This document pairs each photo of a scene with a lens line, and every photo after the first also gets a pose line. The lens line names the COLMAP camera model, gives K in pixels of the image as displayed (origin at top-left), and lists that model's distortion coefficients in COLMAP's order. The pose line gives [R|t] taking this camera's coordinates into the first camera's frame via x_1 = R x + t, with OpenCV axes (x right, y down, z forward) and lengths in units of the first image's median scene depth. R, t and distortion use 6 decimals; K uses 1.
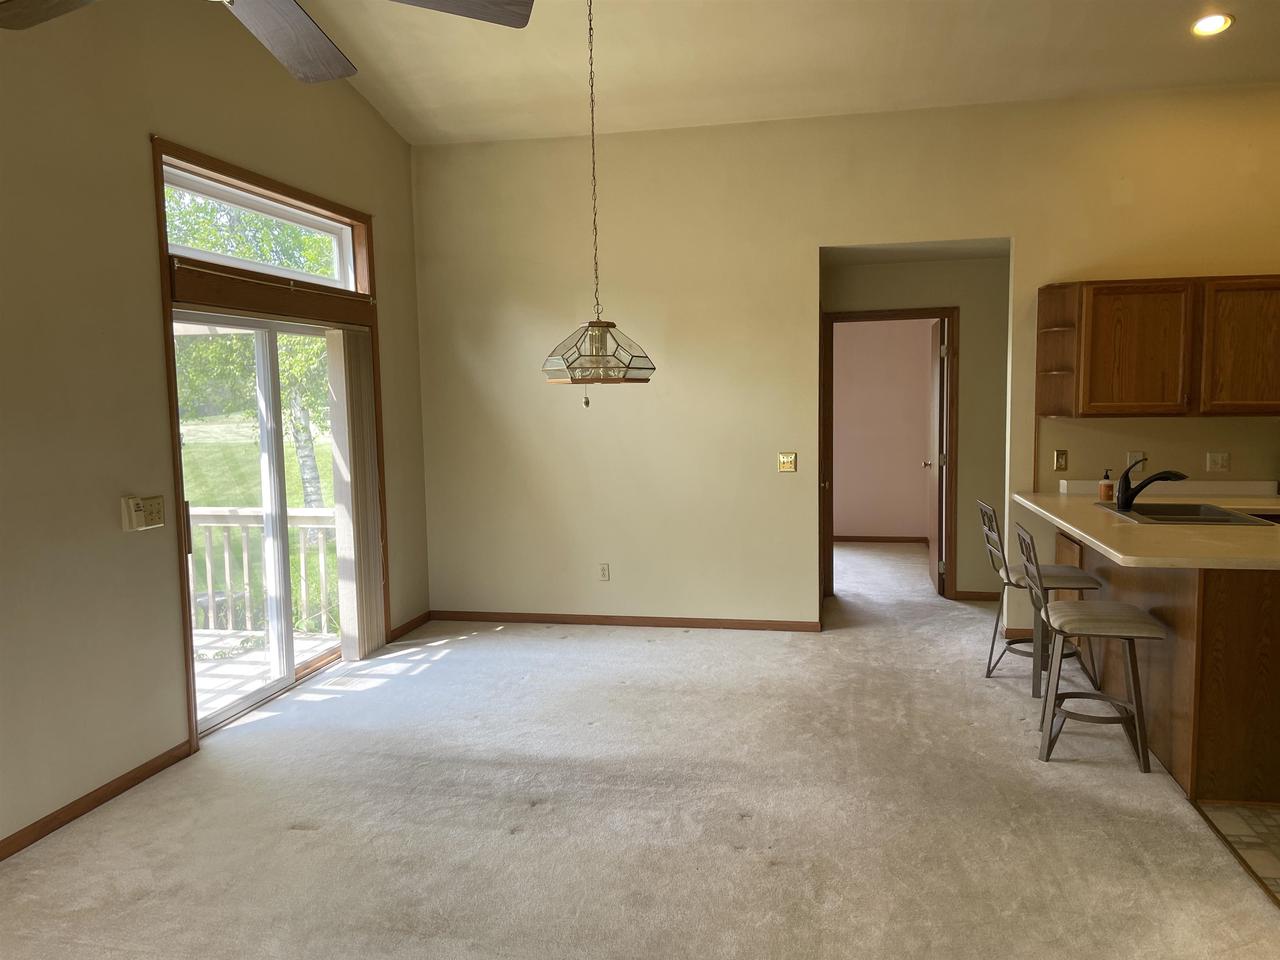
lens RADIAL K [[971.1, 0, 640.0], [0, 971.1, 480.0], [0, 0, 1]] dist [0.104807, -0.127054]
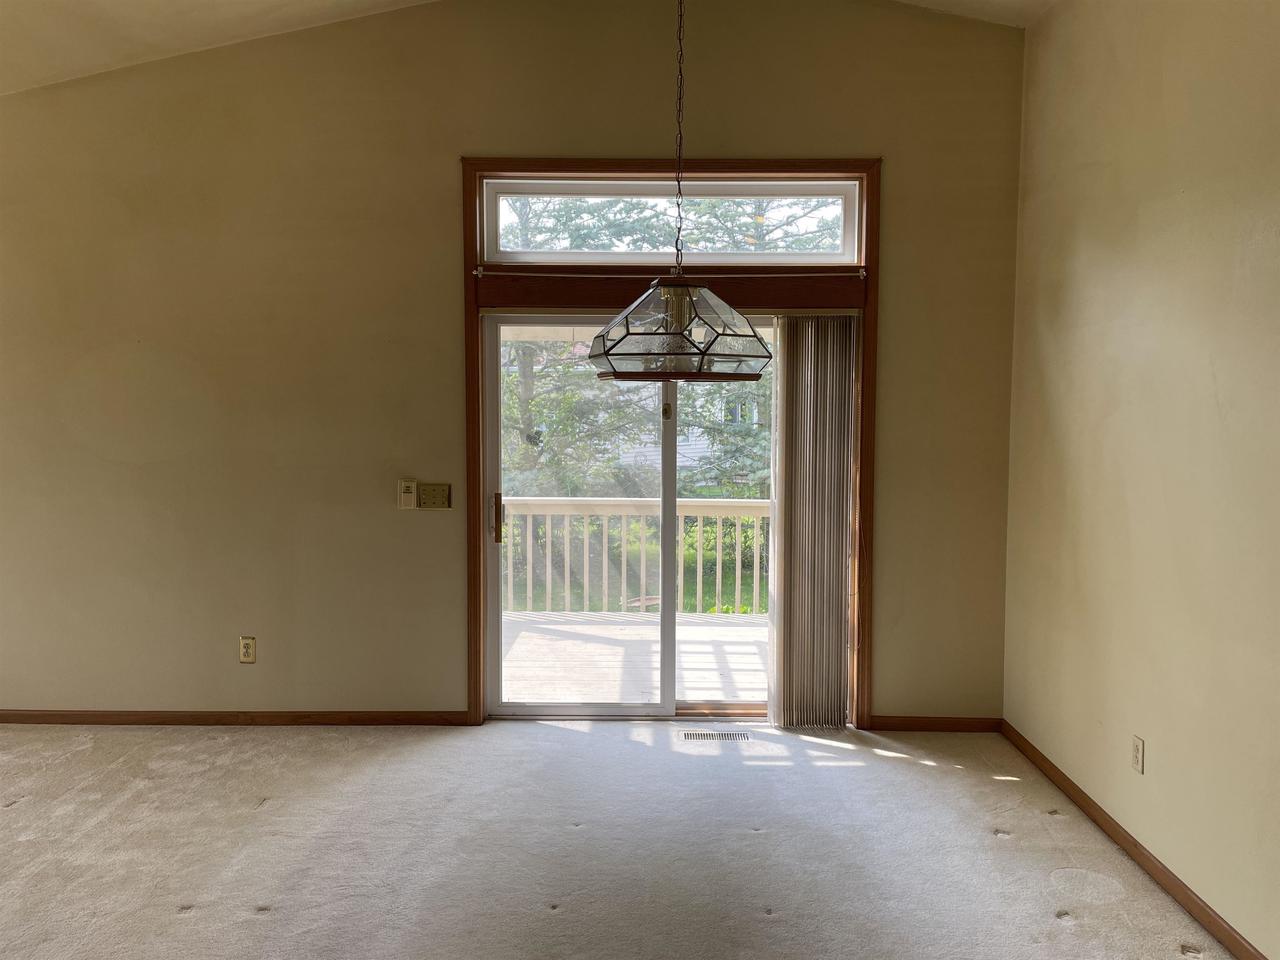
lens RADIAL K [[971.1, 0, 640.0], [0, 971.1, 480.0], [0, 0, 1]] dist [0.104807, -0.127054]
pose [[0.197642, 0.097209, -0.975442, 0.491037], [-0.100411, 0.991845, 0.078498, -0.075208], [0.975118, 0.082431, 0.205791, 0.765018]]
